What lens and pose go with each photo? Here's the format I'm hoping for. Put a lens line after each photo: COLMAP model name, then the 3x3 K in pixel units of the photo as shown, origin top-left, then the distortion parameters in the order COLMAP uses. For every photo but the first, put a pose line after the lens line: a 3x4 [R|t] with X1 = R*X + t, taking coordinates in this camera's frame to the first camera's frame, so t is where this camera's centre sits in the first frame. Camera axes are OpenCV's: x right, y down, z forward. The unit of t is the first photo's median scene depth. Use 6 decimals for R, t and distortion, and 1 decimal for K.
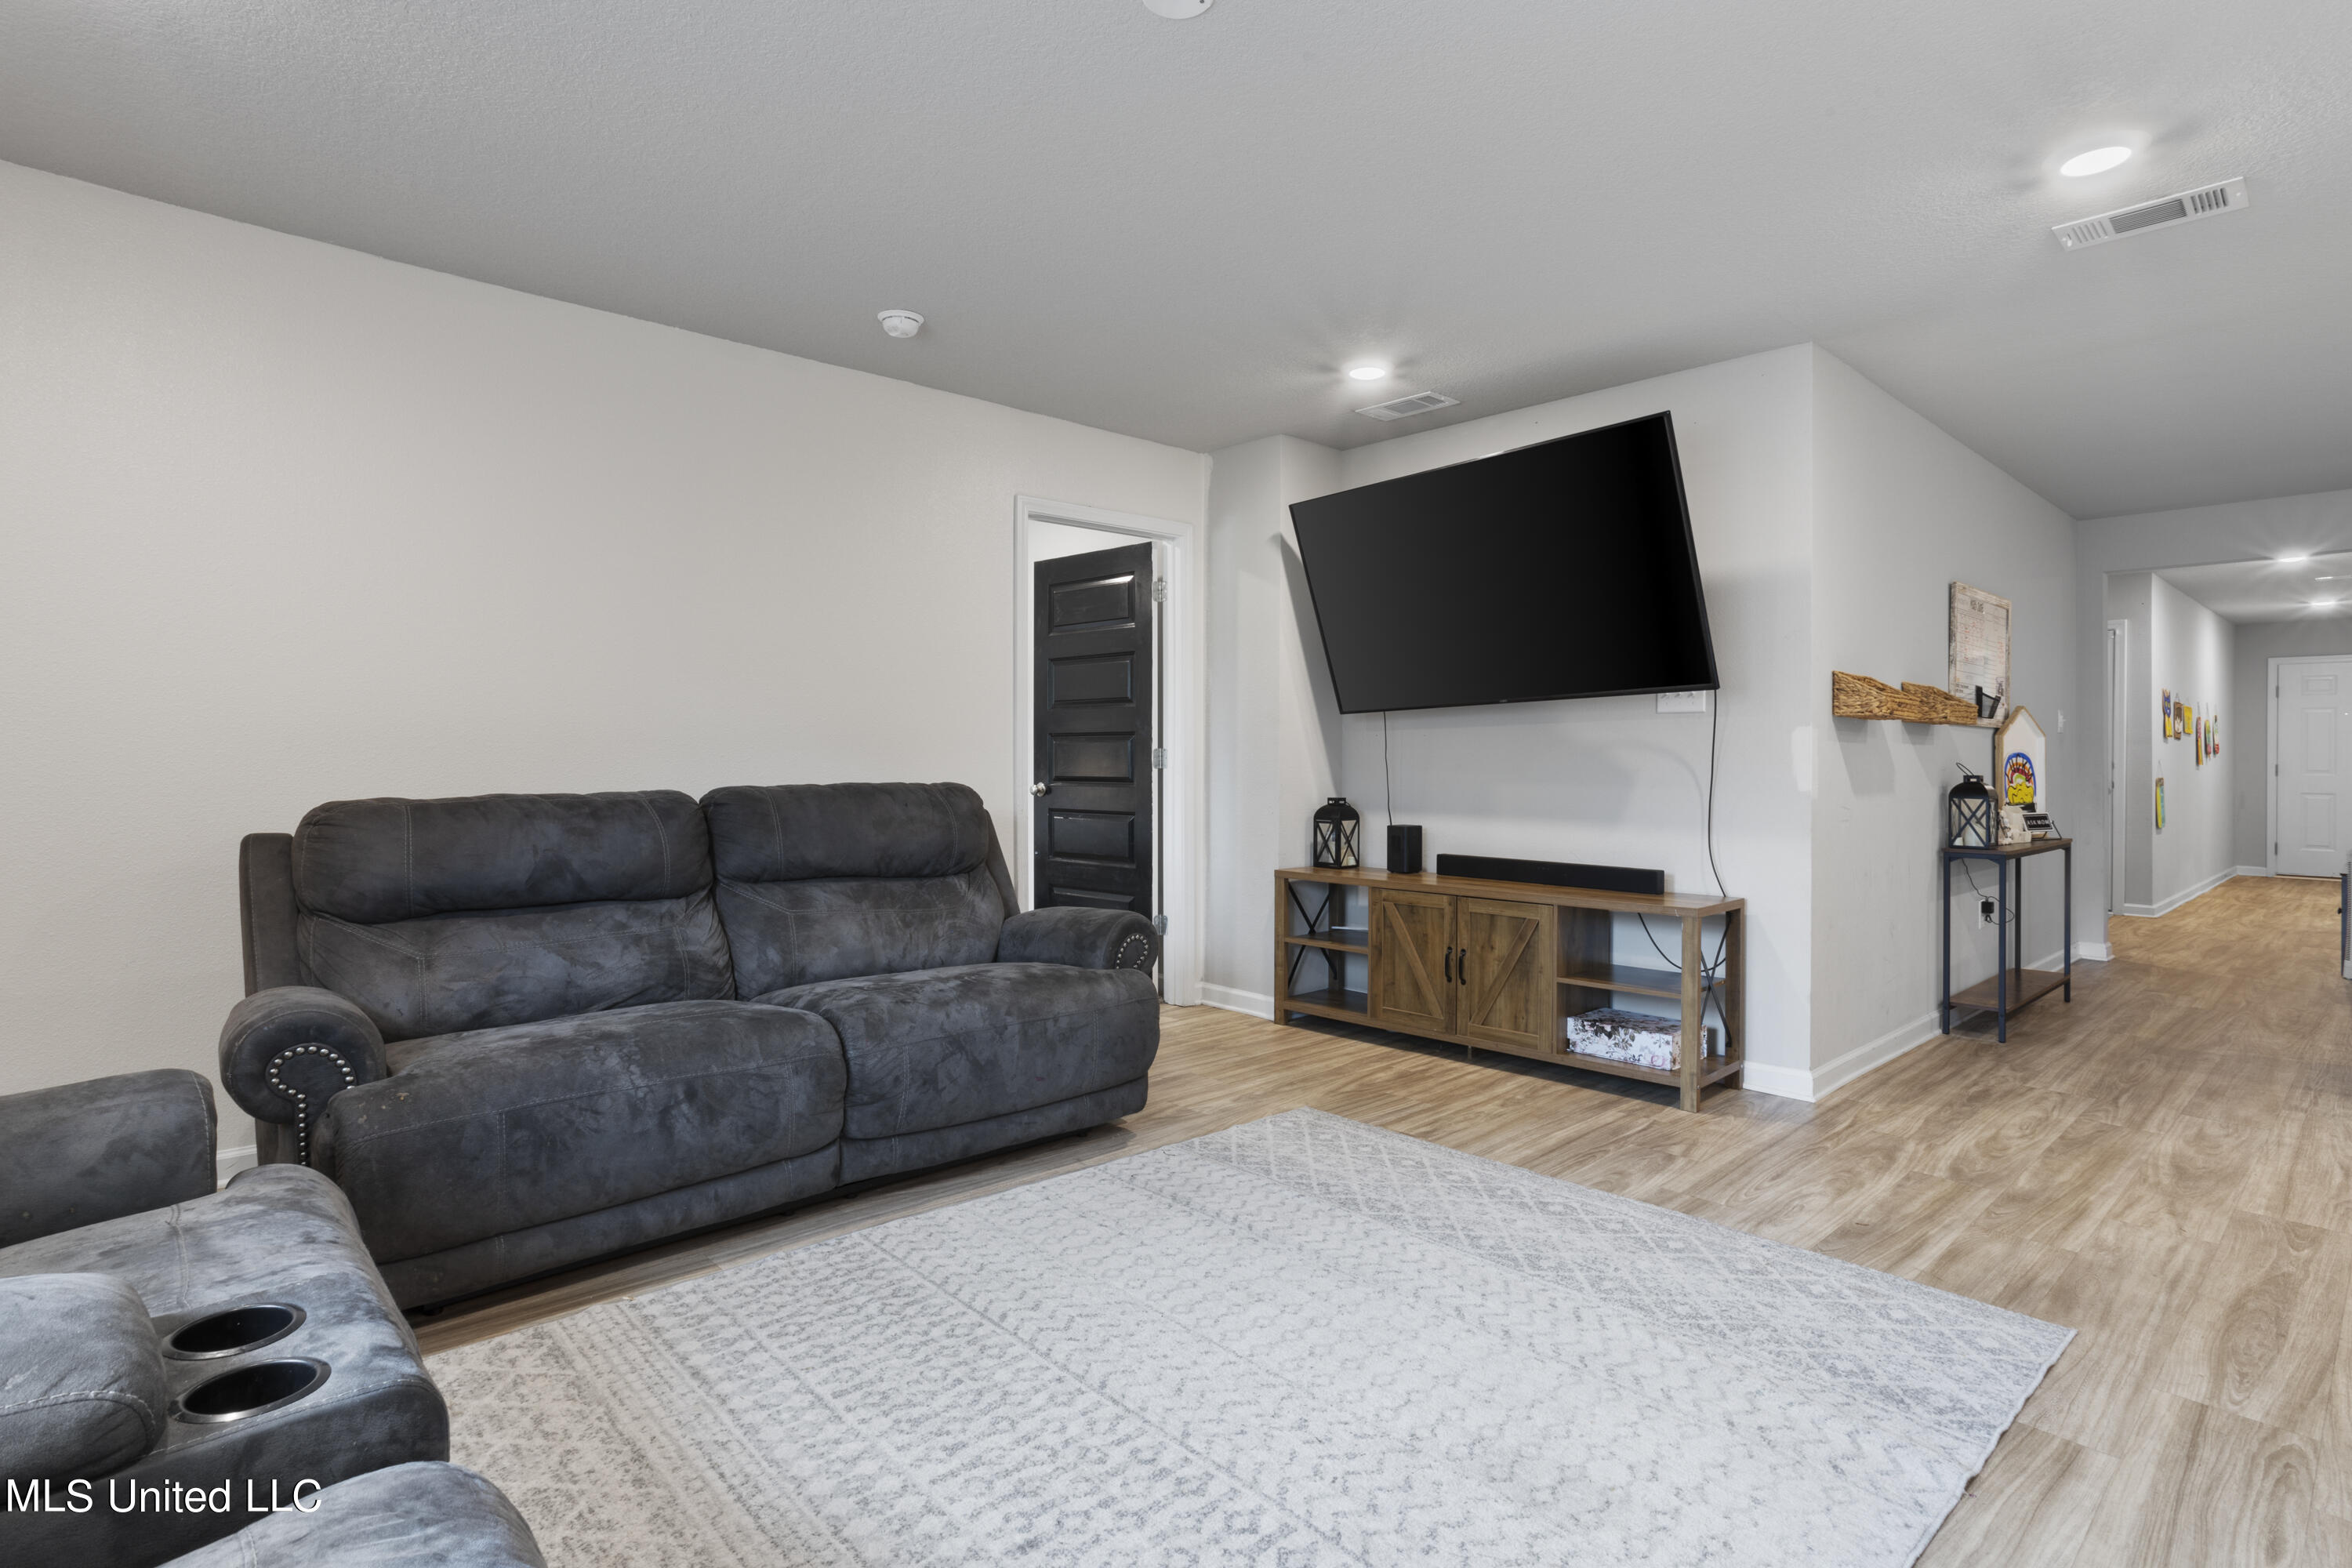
lens RADIAL K [[1206.7, 0, 1155.1], [0, 1206.7, 776.6], [0, 0, 1]] dist [-0.023843, 0.000096]
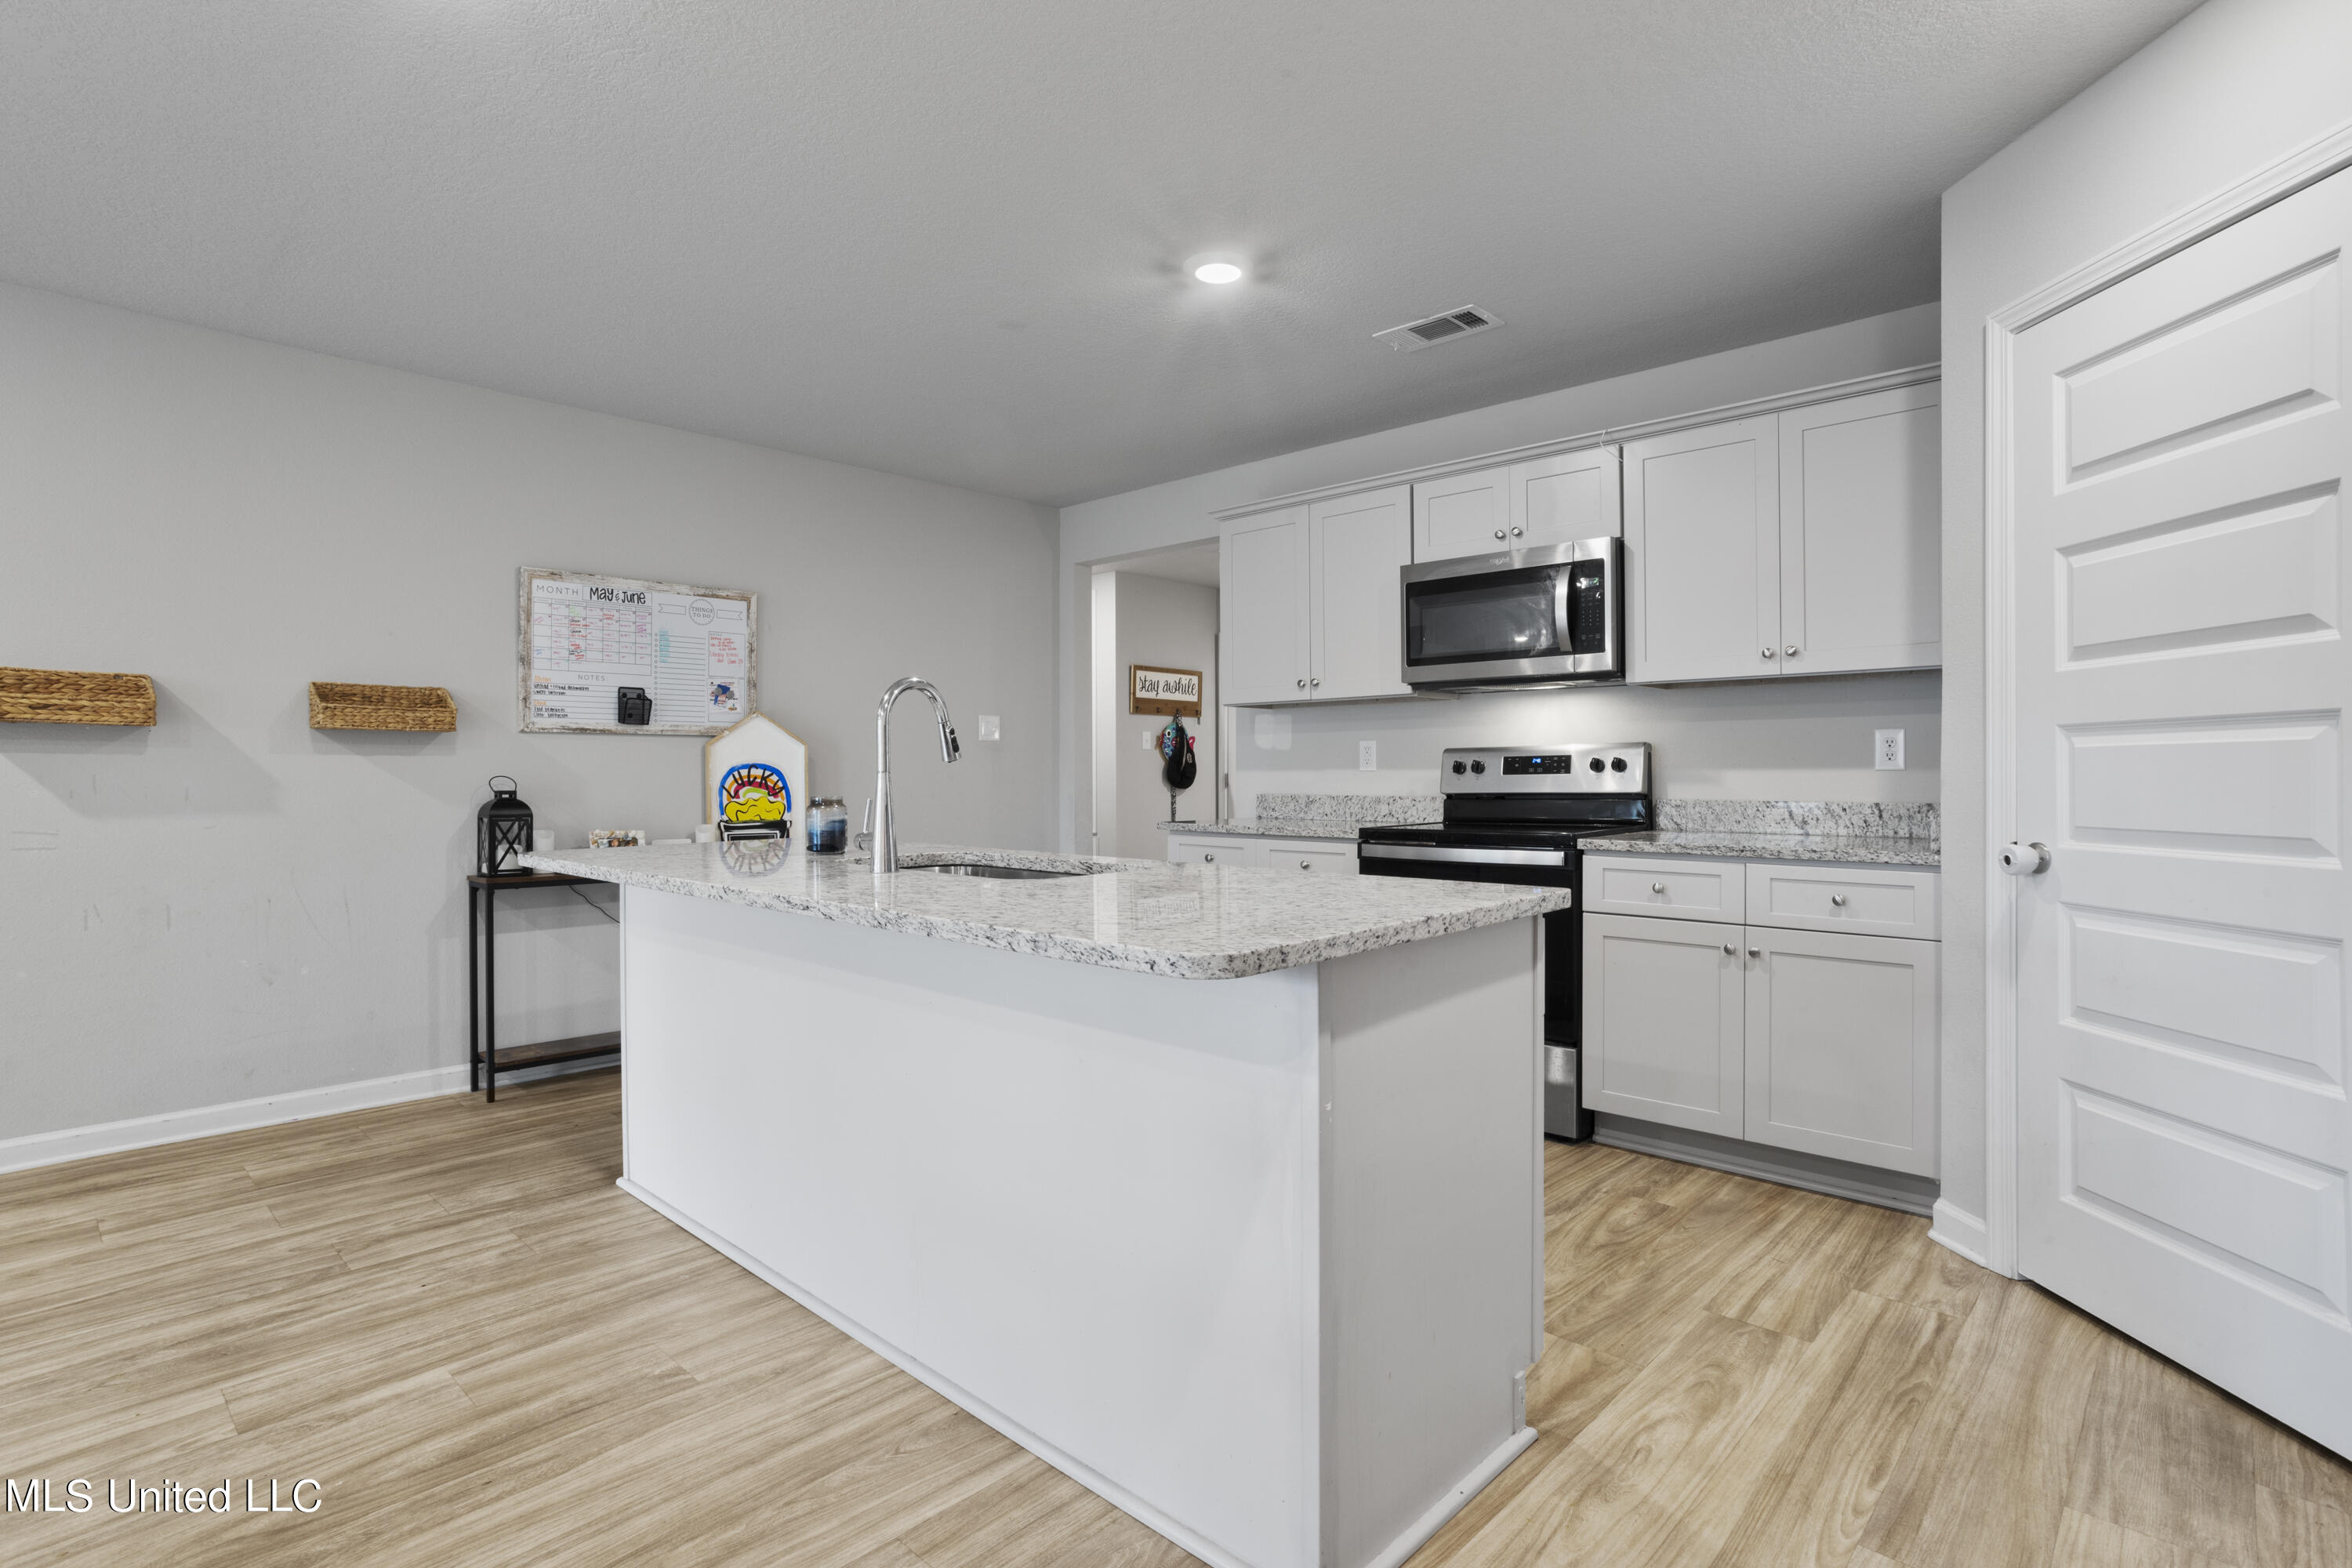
lens RADIAL K [[1167.8, 0, 1188.9], [0, 1167.8, 775.6], [0, 0, 1]] dist [-0.032546, 0.019632]
pose [[0.997783, -0.008543, 0.066001, 1.125566], [0.009364, 0.999882, -0.012140, 0.002927], [-0.065889, 0.012731, 0.997746, 0.127911]]
